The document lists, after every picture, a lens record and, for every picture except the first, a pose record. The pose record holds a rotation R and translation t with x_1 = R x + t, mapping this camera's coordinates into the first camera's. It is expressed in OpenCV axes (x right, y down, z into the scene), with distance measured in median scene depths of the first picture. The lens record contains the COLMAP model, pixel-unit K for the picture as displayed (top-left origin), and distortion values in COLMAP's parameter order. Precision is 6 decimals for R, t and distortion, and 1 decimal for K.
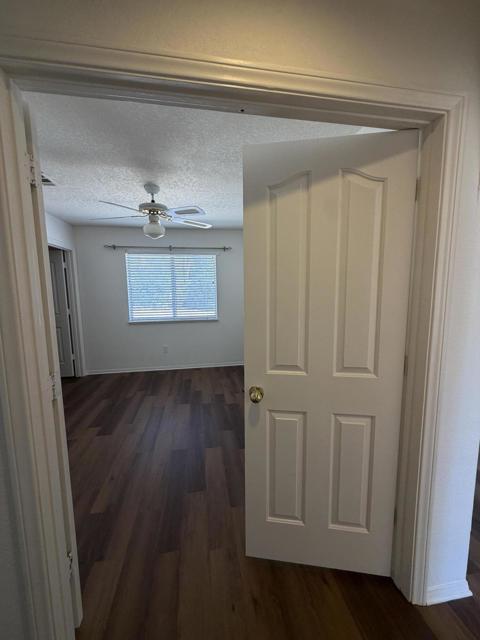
lens RADIAL K [[257.4, 0, 242.0], [0, 257.4, 319.9], [0, 0, 1]] dist [0.001181, 0.000179]
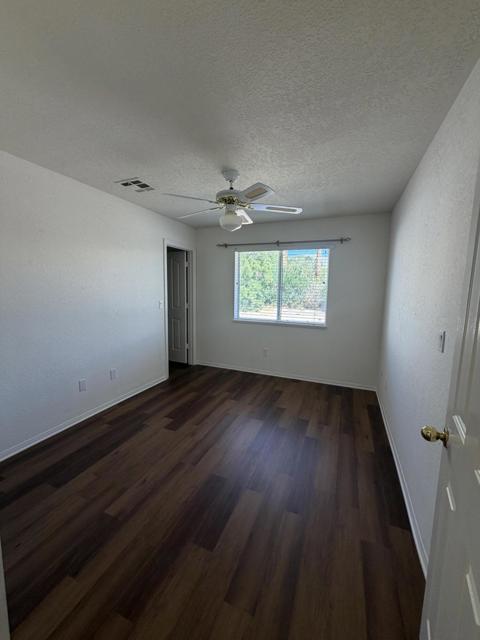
lens RADIAL K [[257.4, 0, 242.0], [0, 257.4, 319.9], [0, 0, 1]] dist [0.001181, 0.000179]
pose [[0.843767, 0.095326, -0.528176, 0.134445], [-0.094666, 0.995105, 0.028370, -0.025957], [0.528295, 0.026063, 0.848661, 0.185441]]
